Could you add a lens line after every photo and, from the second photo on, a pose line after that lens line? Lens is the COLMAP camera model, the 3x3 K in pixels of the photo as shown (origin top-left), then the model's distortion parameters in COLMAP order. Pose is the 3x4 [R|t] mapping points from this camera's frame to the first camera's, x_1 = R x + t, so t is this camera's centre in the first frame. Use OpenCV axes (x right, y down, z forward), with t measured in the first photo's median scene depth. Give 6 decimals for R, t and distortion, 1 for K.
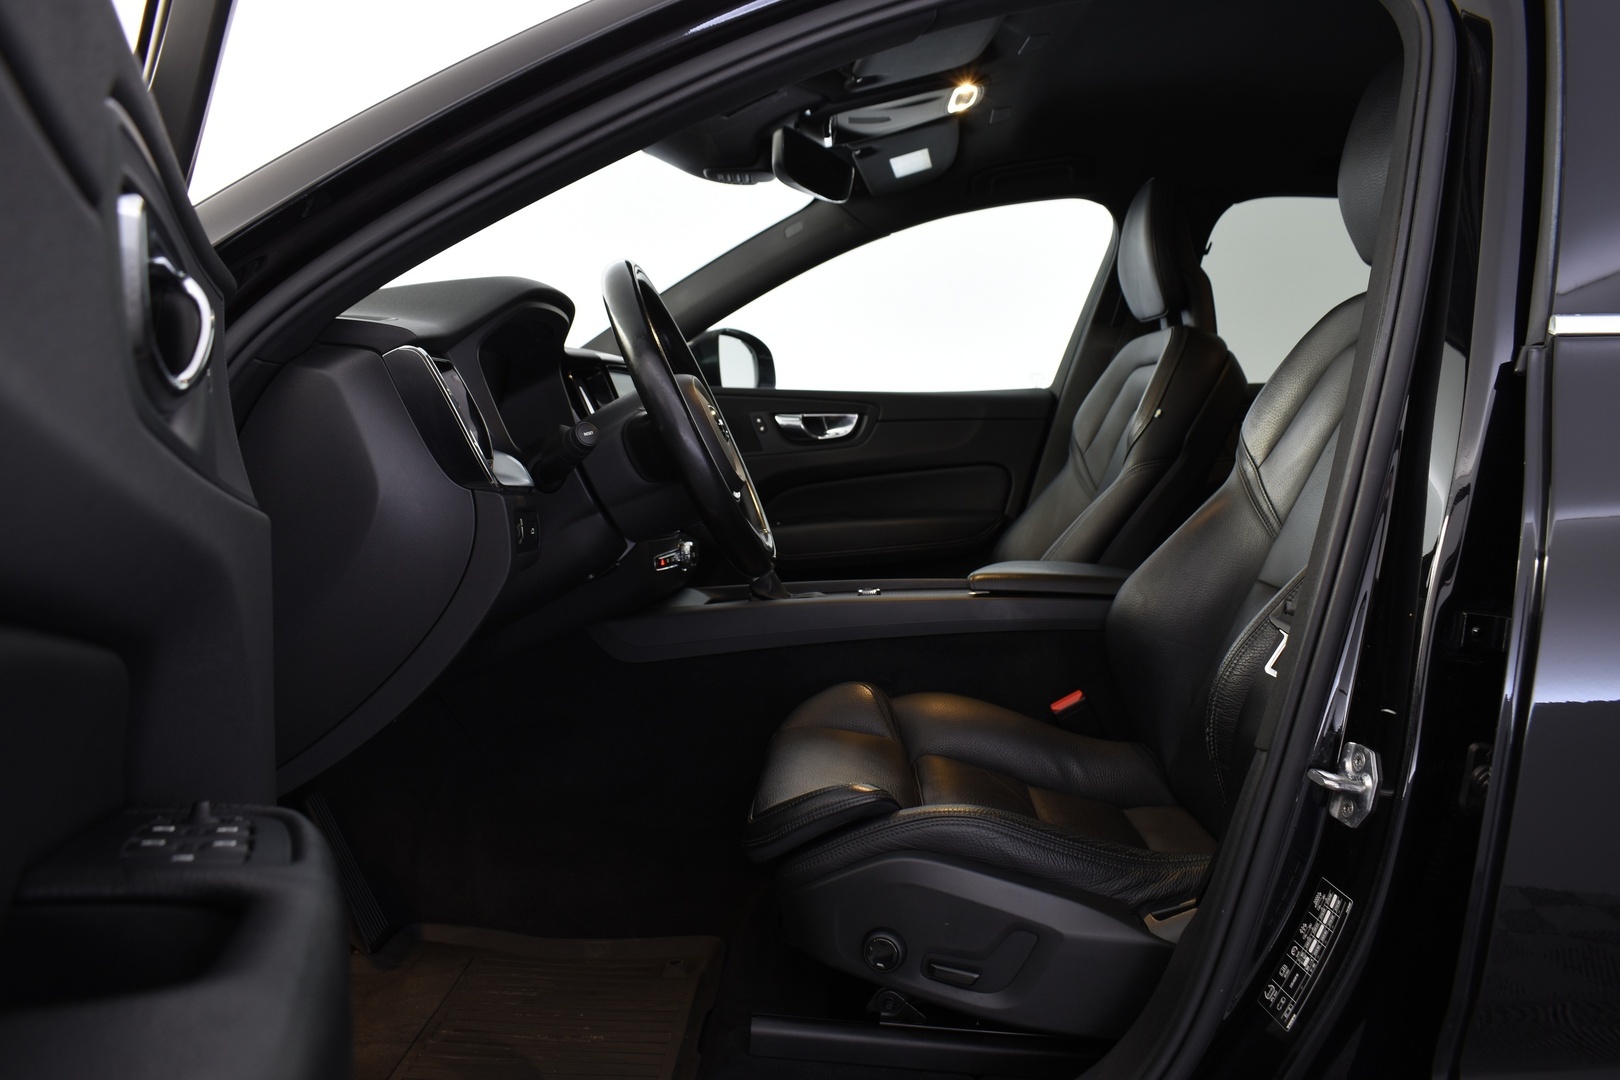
lens RADIAL K [[1243.6, 0, 810.0], [0, 1243.6, 540.0], [0, 0, 1]] dist [-0.078099, 0.004742]
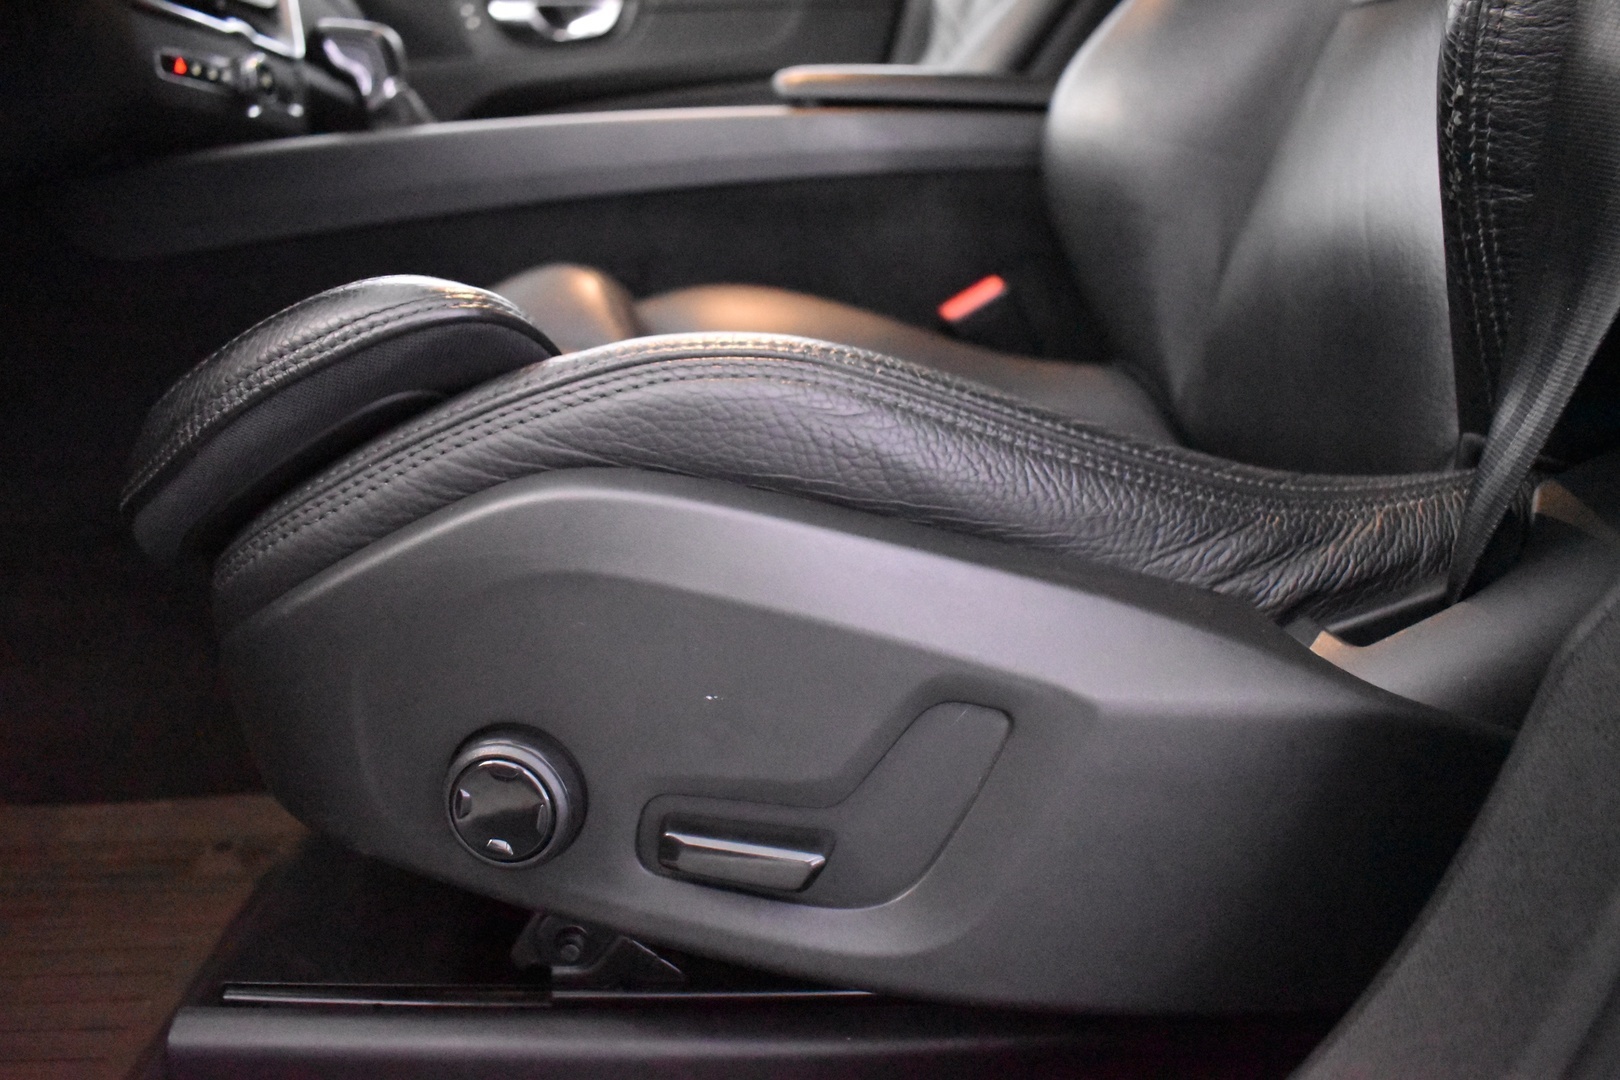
lens RADIAL K [[1243.6, 0, 810.0], [0, 1243.6, 540.0], [0, 0, 1]] dist [-0.078099, 0.004742]
pose [[0.990445, -0.055561, 0.126224, 0.096820], [0.038202, 0.989972, 0.136002, 0.227778], [-0.132515, -0.129881, 0.982635, 0.688912]]
